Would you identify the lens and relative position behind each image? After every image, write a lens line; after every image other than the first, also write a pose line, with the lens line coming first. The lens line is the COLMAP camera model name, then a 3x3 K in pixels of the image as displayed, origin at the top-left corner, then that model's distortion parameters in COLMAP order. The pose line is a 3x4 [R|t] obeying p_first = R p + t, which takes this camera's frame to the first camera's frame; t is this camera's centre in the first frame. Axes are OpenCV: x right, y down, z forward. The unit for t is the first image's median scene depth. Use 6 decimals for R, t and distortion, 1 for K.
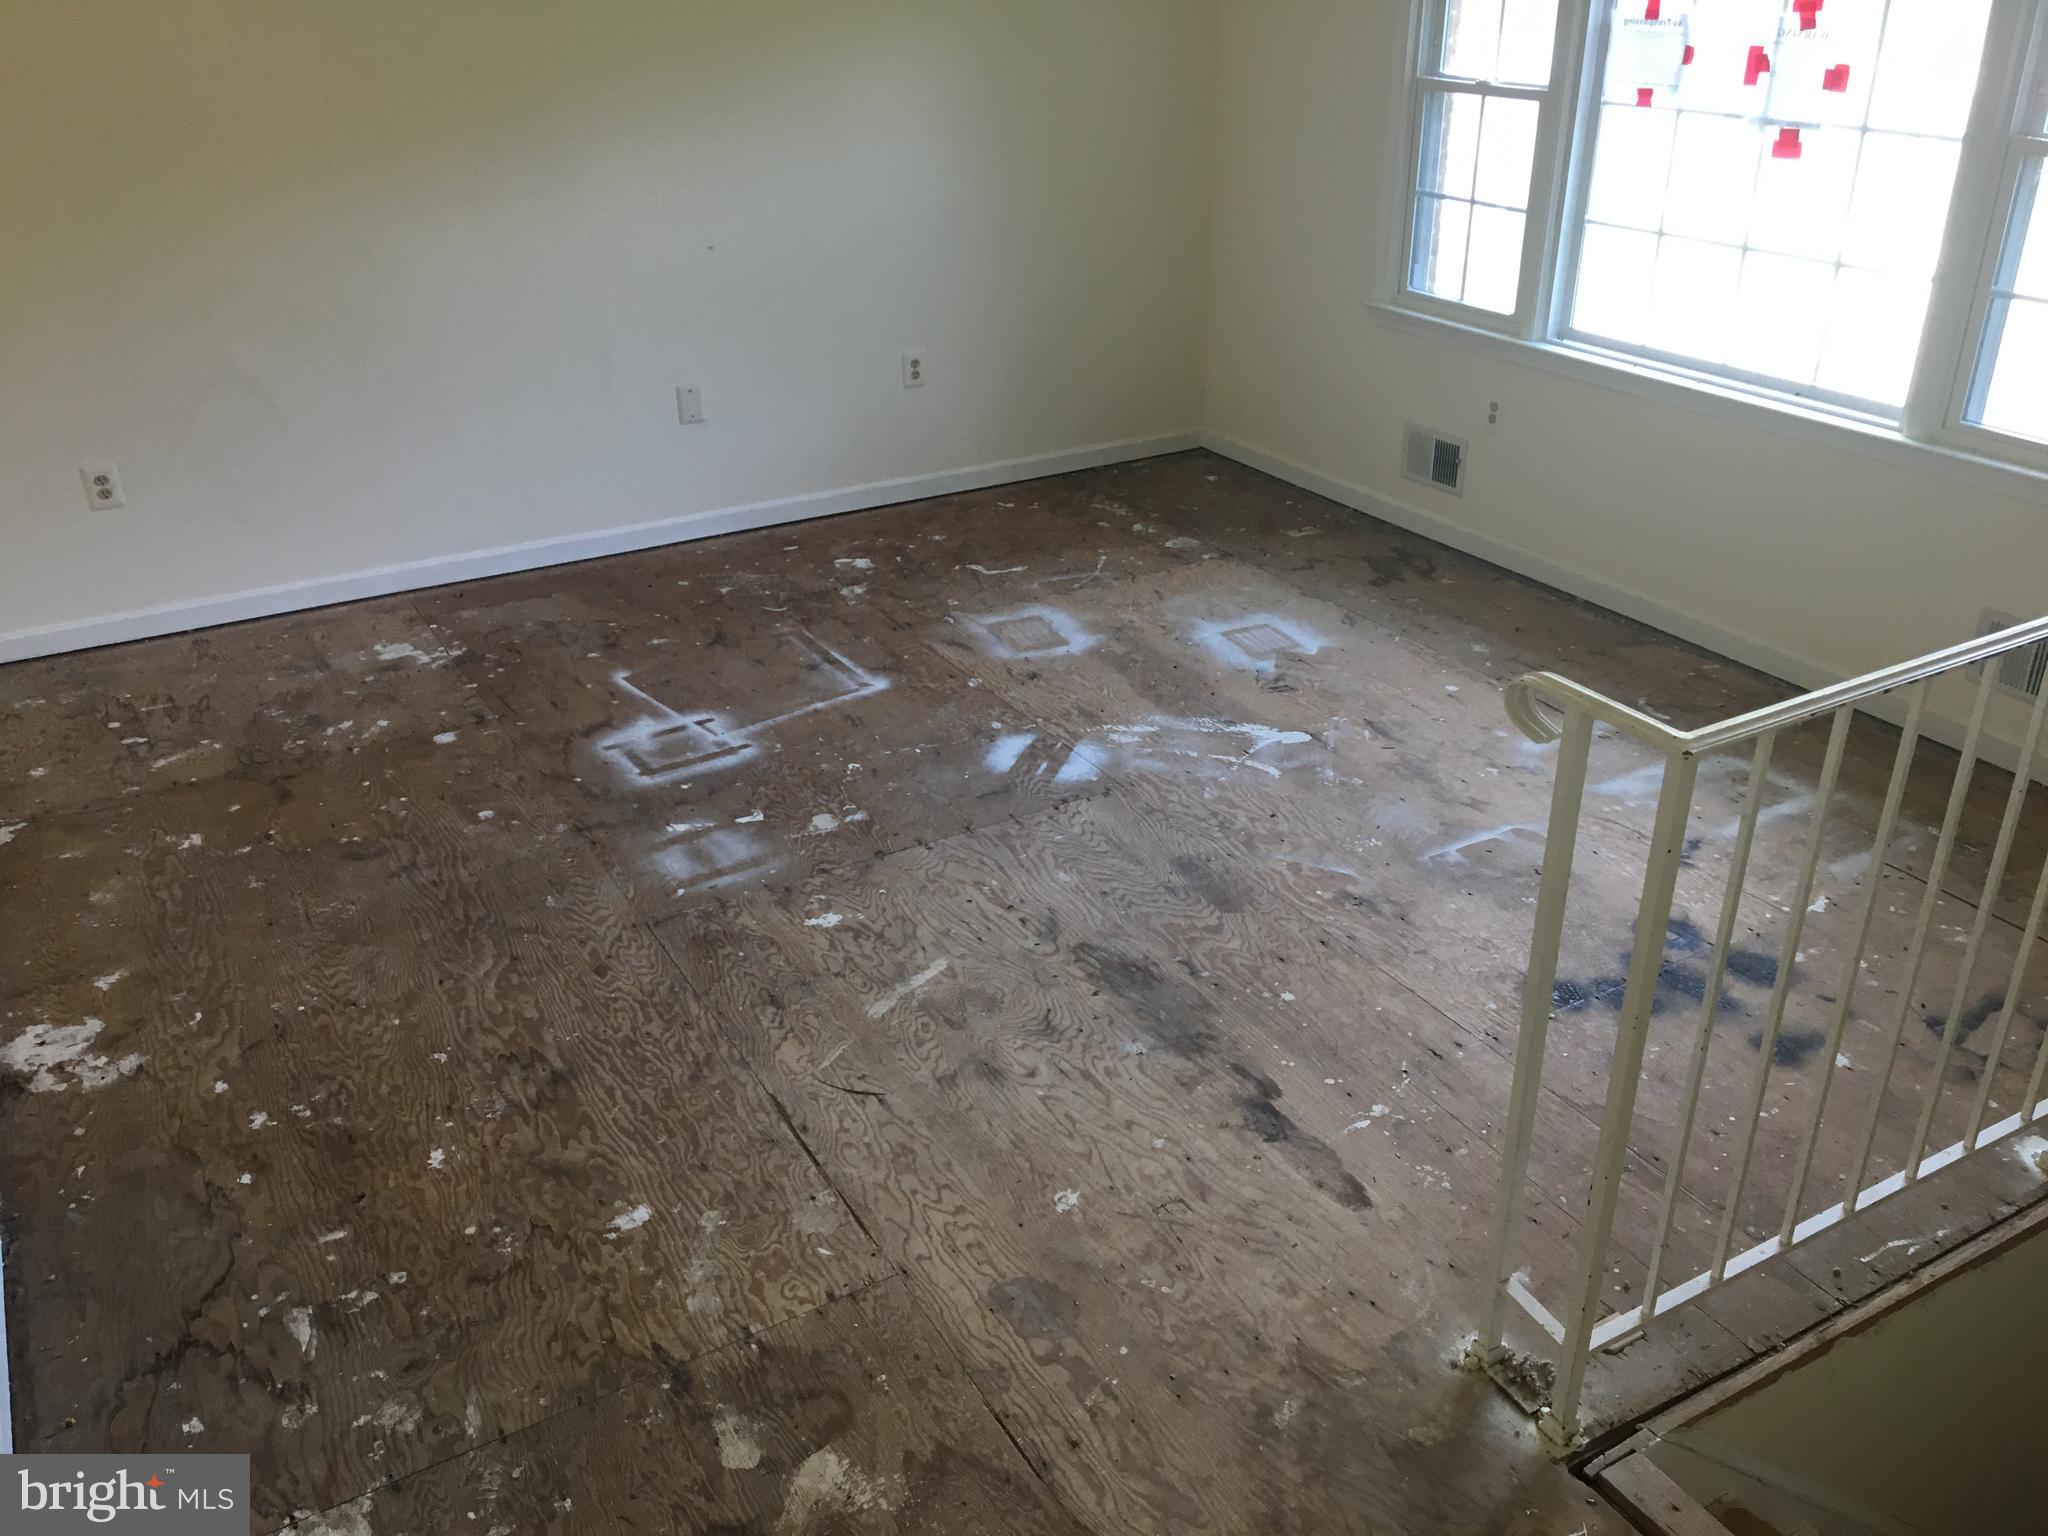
lens RADIAL K [[1710.9, 0, 1021.4], [0, 1710.9, 766.5], [0, 0, 1]] dist [-0.003990, -0.035197]
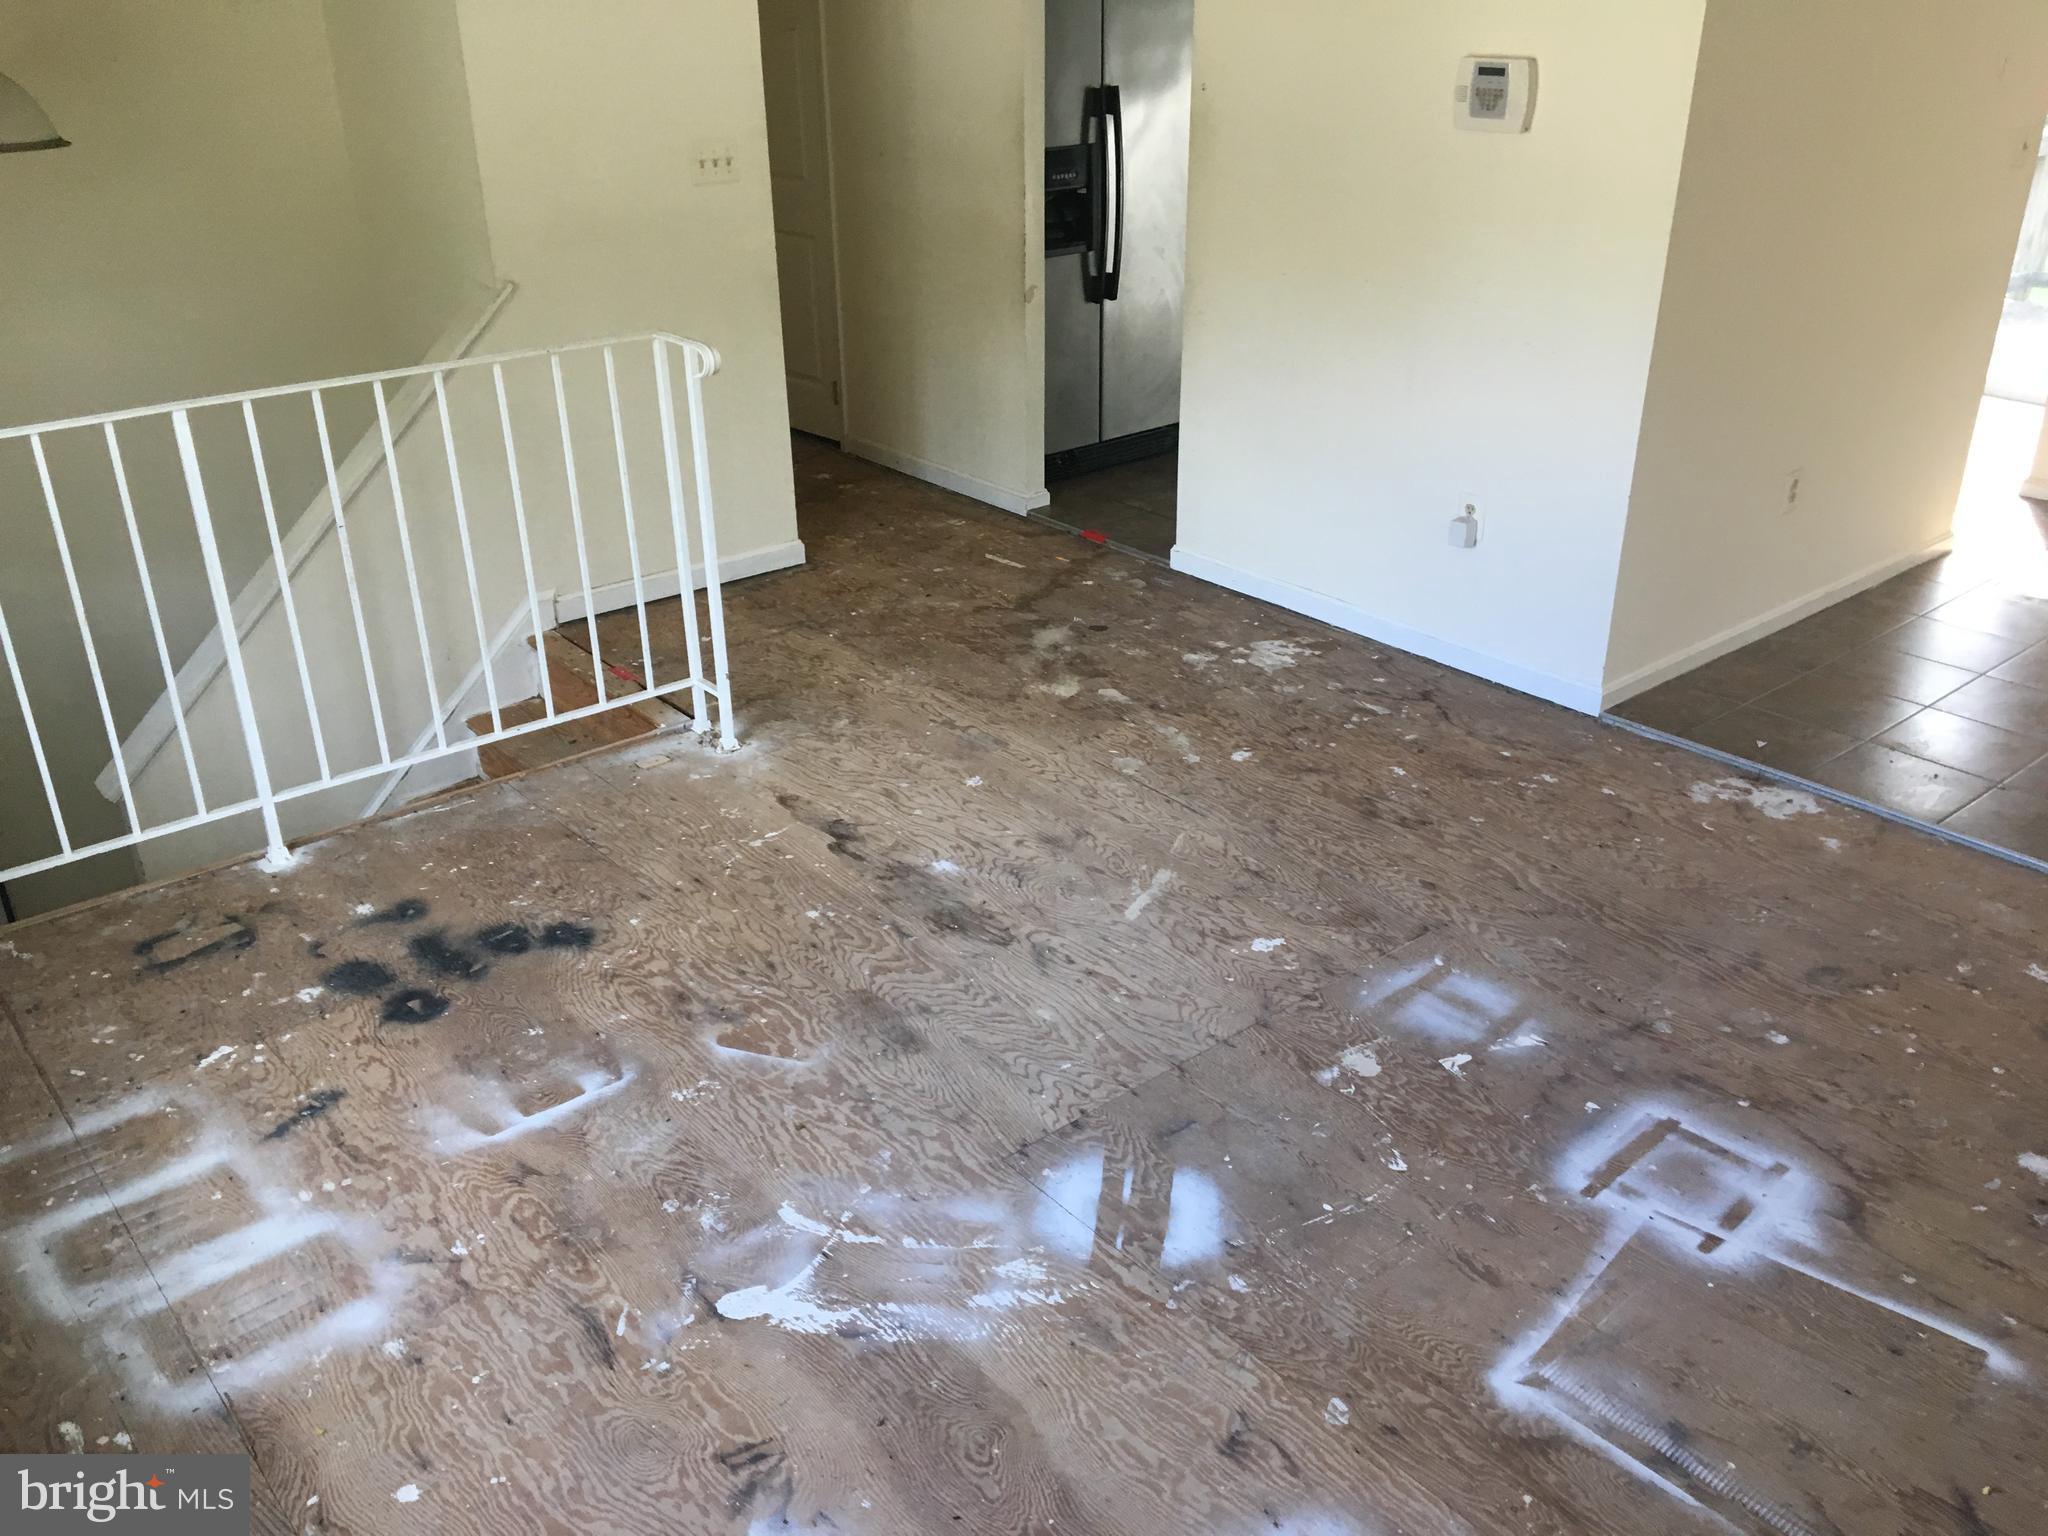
lens RADIAL K [[1710.9, 0, 1022.4], [0, 1710.9, 771.1], [0, 0, 1]] dist [-0.003990, -0.035197]
pose [[-0.984562, 0.098119, -0.144952, 0.150718], [-0.052784, 0.623134, 0.780332, -0.700121], [0.166890, 0.775936, -0.608335, 1.414840]]
